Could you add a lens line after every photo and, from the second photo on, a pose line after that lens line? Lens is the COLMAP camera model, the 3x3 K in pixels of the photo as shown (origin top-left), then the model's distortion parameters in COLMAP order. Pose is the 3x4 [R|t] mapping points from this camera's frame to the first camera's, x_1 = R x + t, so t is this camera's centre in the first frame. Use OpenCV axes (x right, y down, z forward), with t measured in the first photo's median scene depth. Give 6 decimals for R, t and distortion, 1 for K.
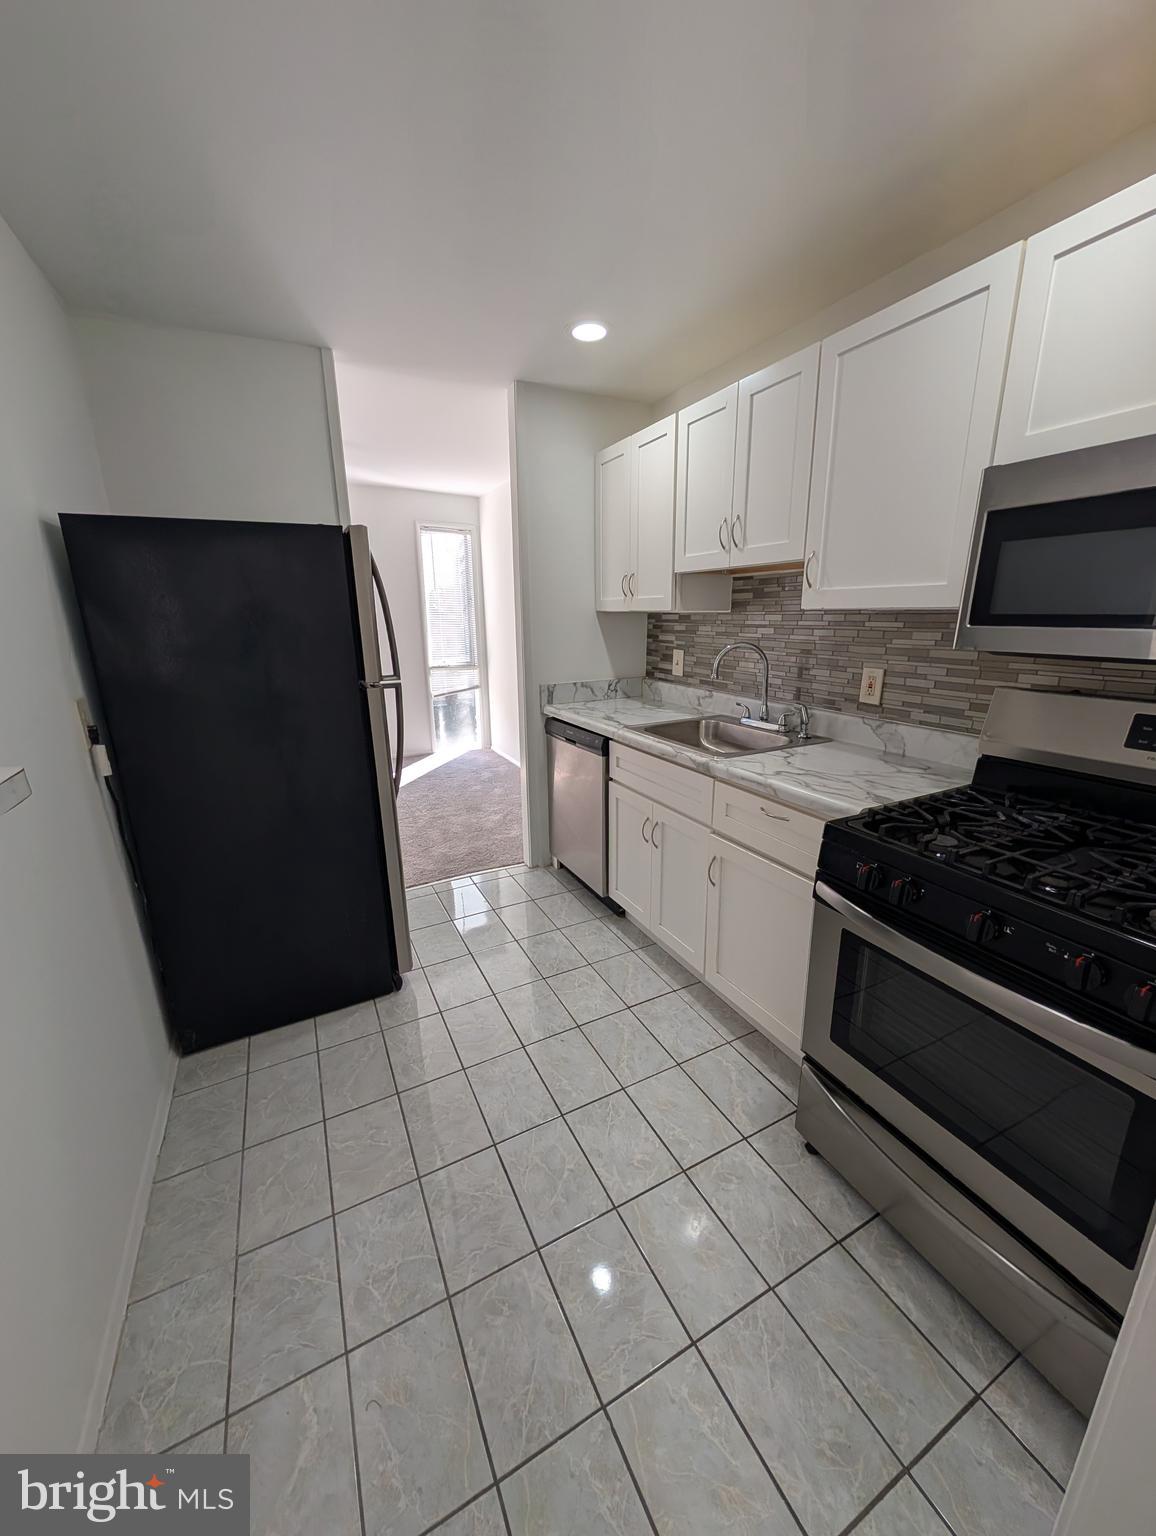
lens RADIAL K [[582.0, 0, 582.3], [0, 582.0, 765.6], [0, 0, 1]] dist [-0.000104, 0.000201]
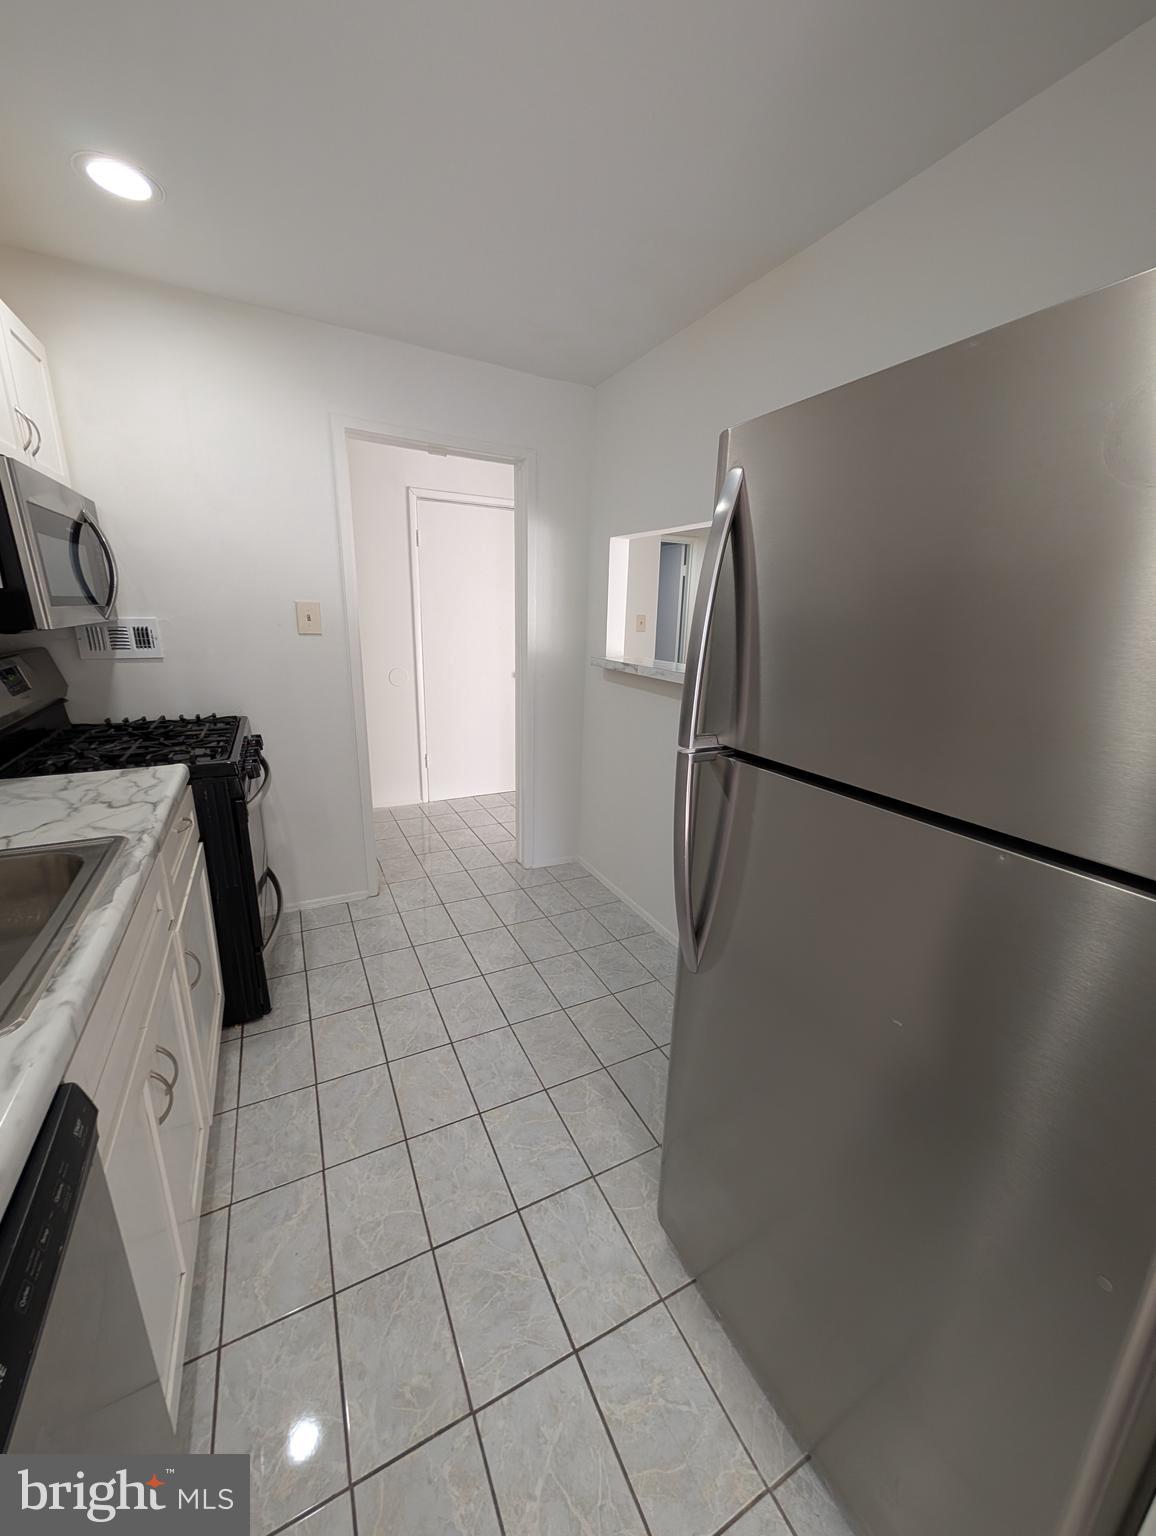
lens RADIAL K [[582.0, 0, 582.3], [0, 582.0, 765.6], [0, 0, 1]] dist [-0.000104, 0.000201]
pose [[-0.999882, -0.014251, -0.005732, -0.219381], [-0.015193, 0.862607, 0.505646, -0.359494], [-0.002262, 0.505673, -0.862722, 1.364176]]
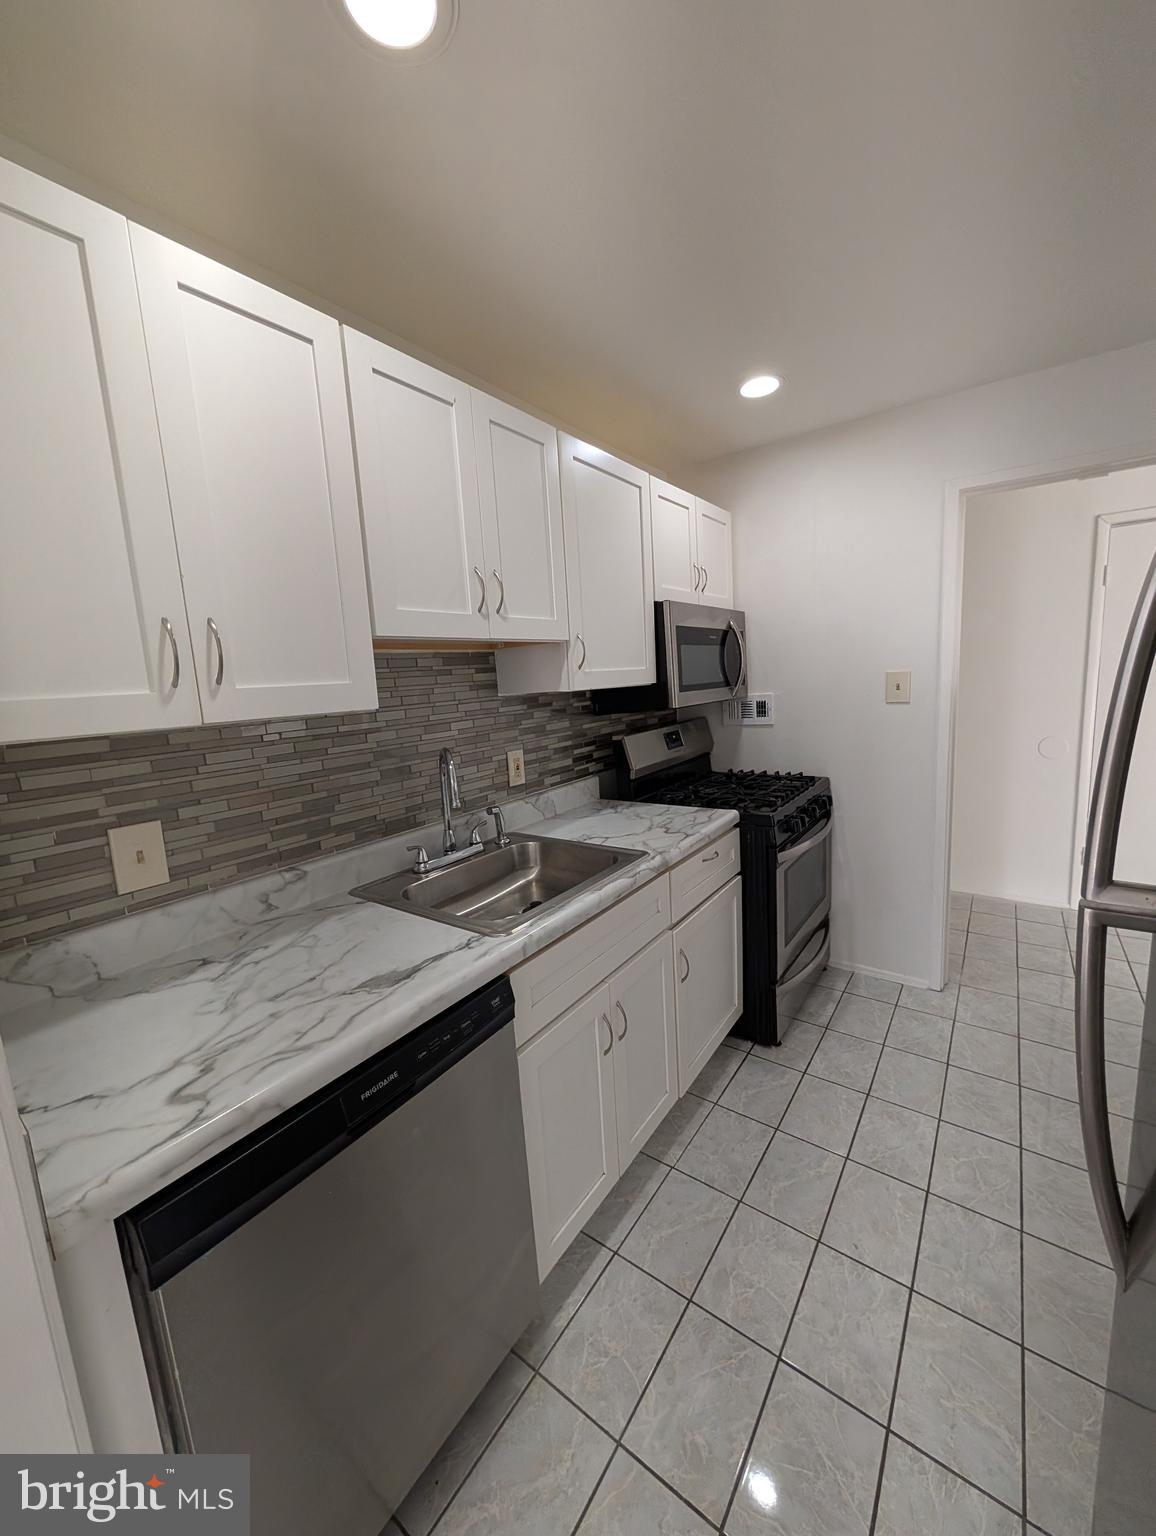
lens RADIAL K [[582.0, 0, 582.3], [0, 582.0, 765.6], [0, 0, 1]] dist [-0.000104, 0.000201]
pose [[-0.448774, -0.095341, 0.888545, -0.443917], [0.293673, 0.923336, 0.247399, -0.348373], [-0.844013, 0.371967, -0.386370, 1.260544]]
